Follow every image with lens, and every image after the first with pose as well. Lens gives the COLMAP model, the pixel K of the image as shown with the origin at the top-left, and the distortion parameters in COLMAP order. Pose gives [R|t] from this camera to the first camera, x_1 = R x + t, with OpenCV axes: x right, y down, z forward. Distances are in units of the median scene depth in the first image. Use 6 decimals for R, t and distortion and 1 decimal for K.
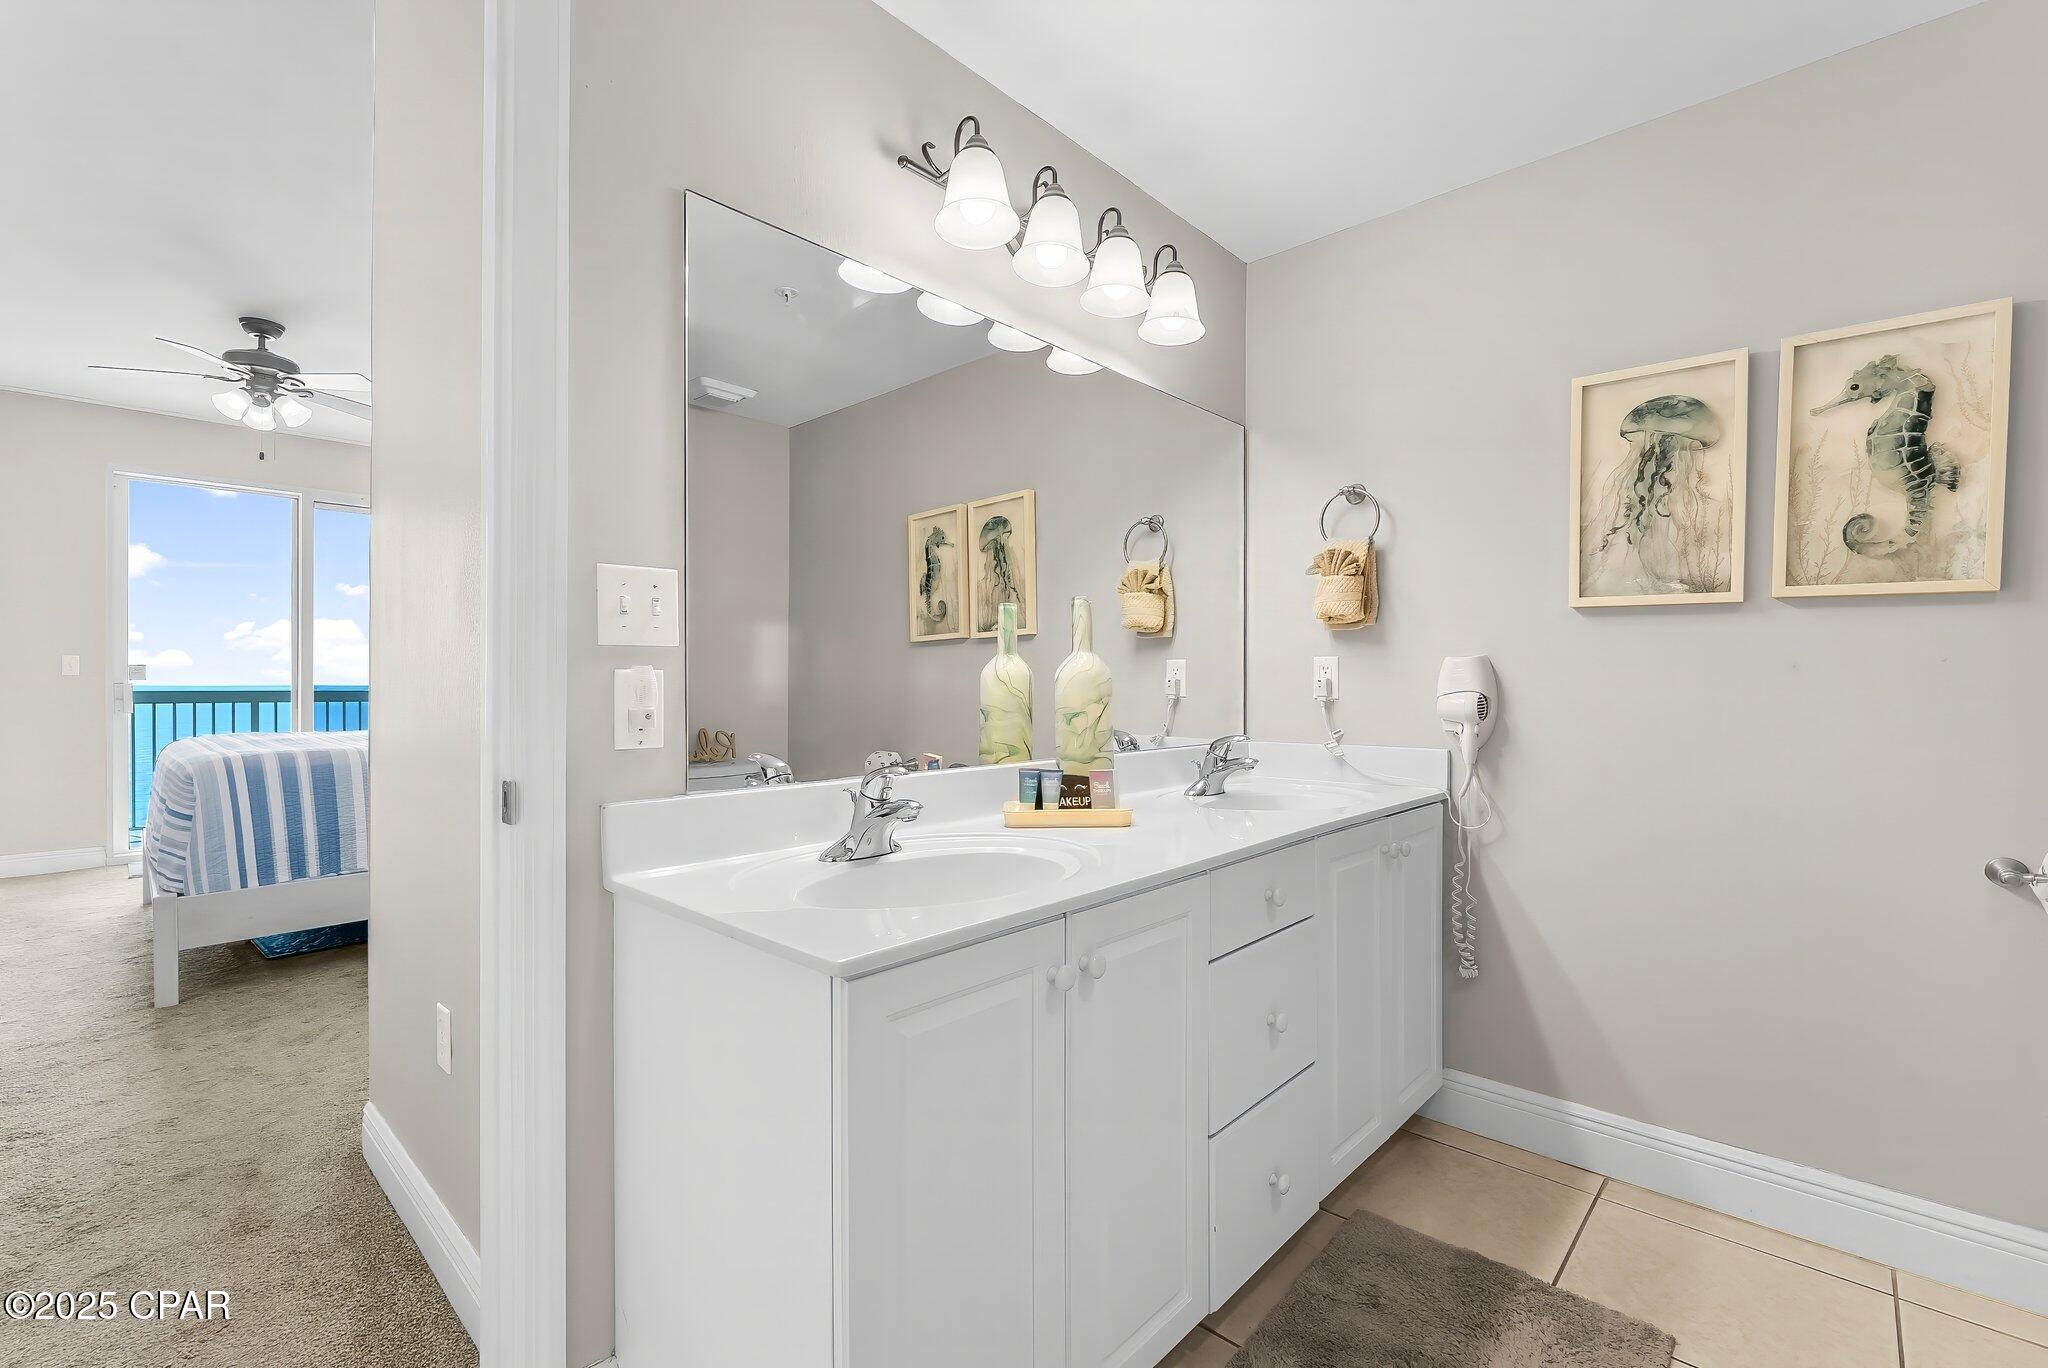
lens RADIAL K [[879.1, 0, 1014.2], [0, 879.1, 677.9], [0, 0, 1]] dist [-0.009240, 0.000004]
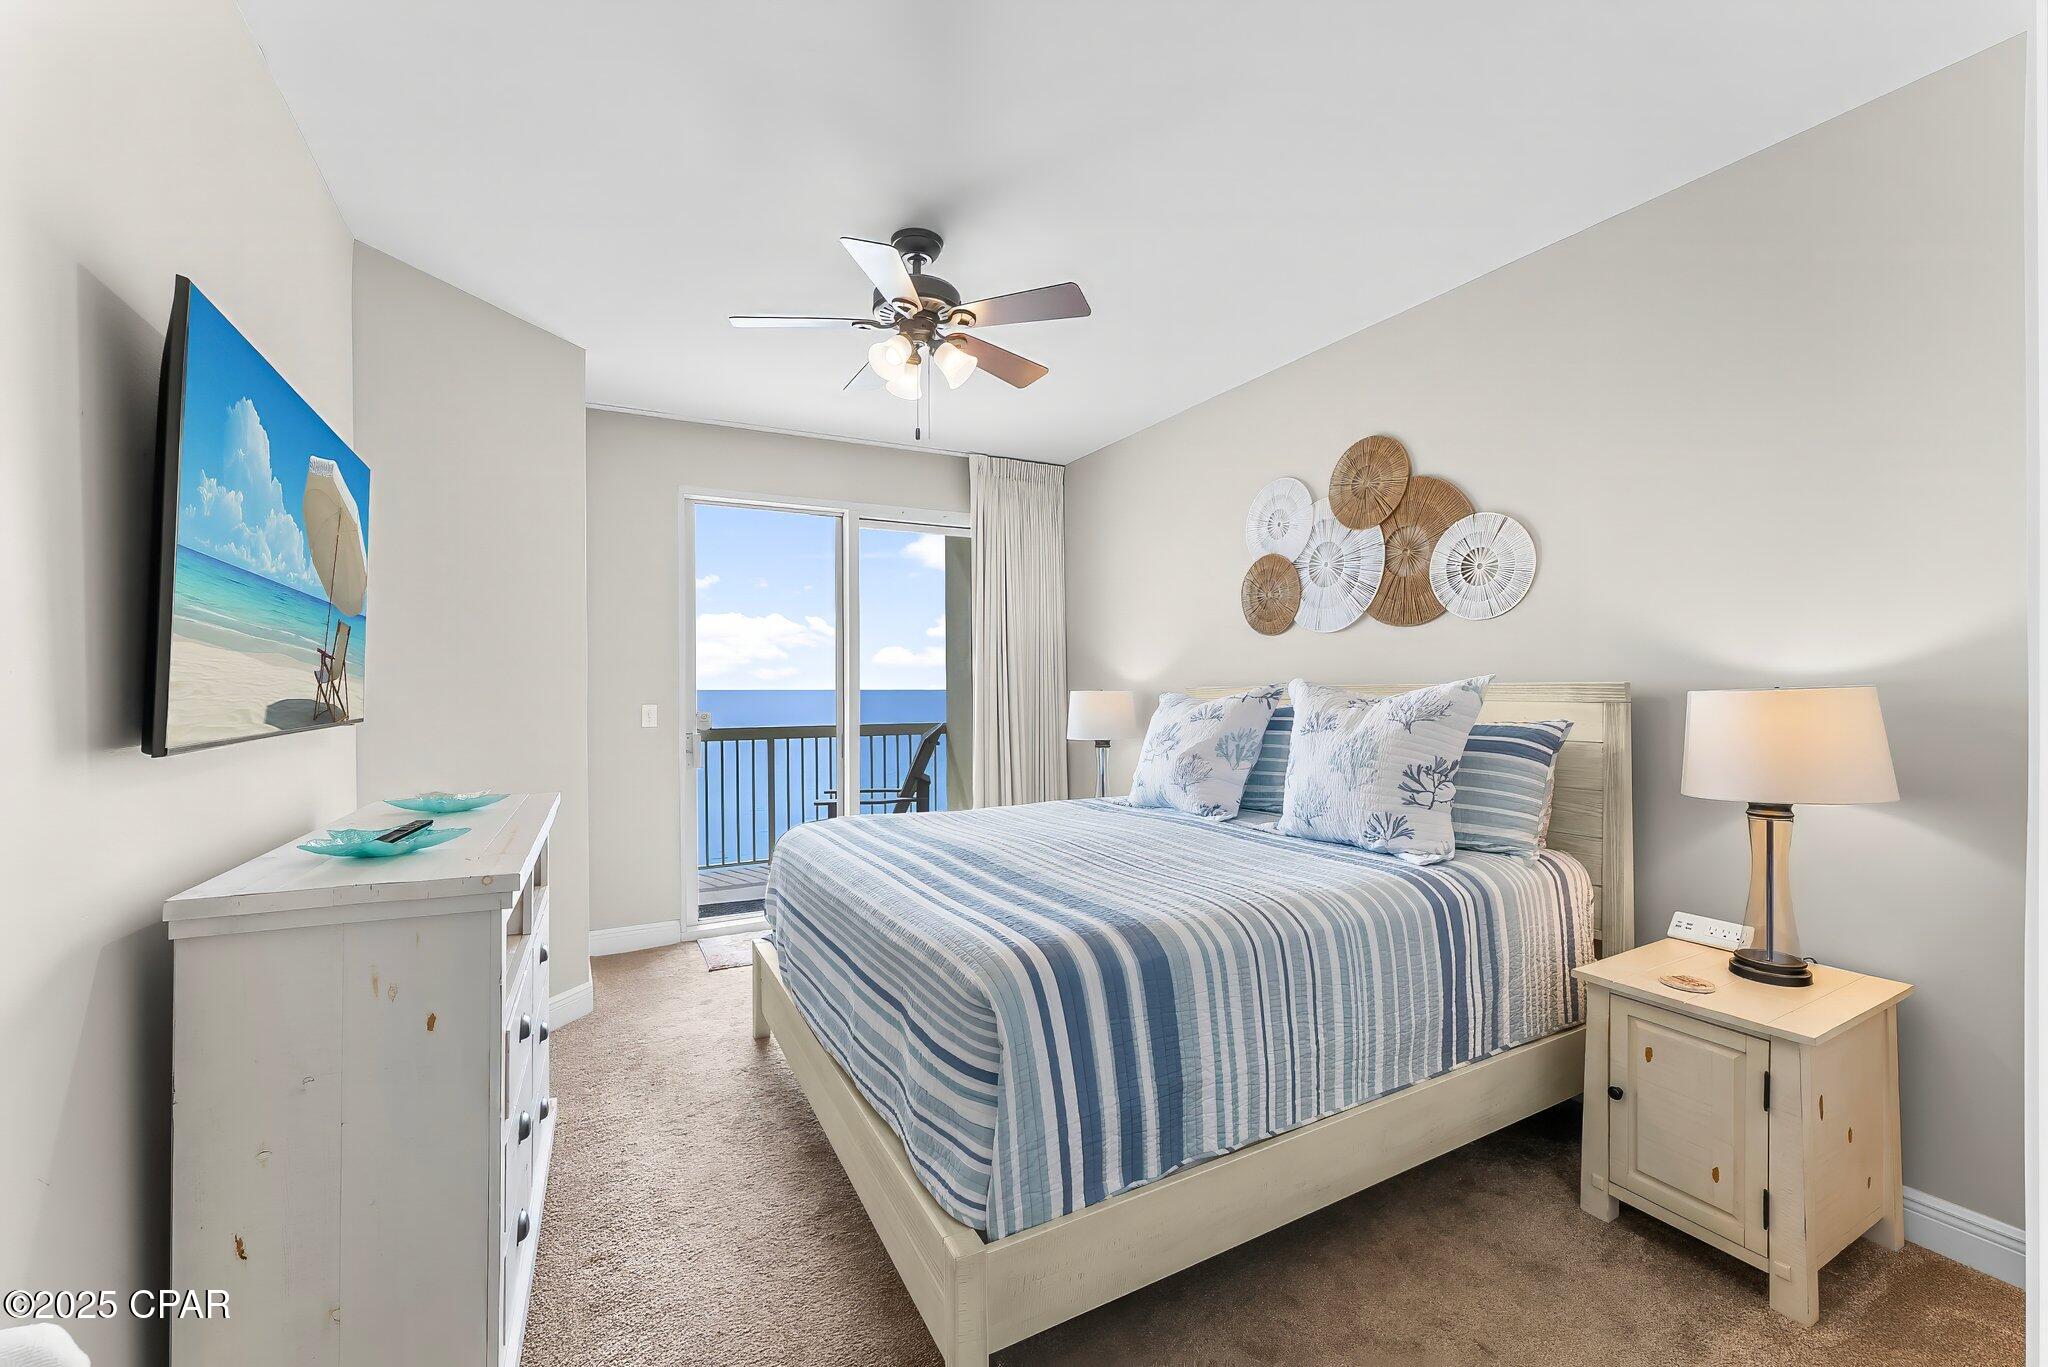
lens RADIAL K [[834.2, 0, 1021.5], [0, 834.2, 683.1], [0, 0, 1]] dist [-0.000390, 0.000055]
pose [[0.953159, 0.004889, -0.302430, -0.183103], [-0.005676, 0.999982, -0.001723, -0.017458], [0.302416, 0.003359, 0.953170, 0.124857]]
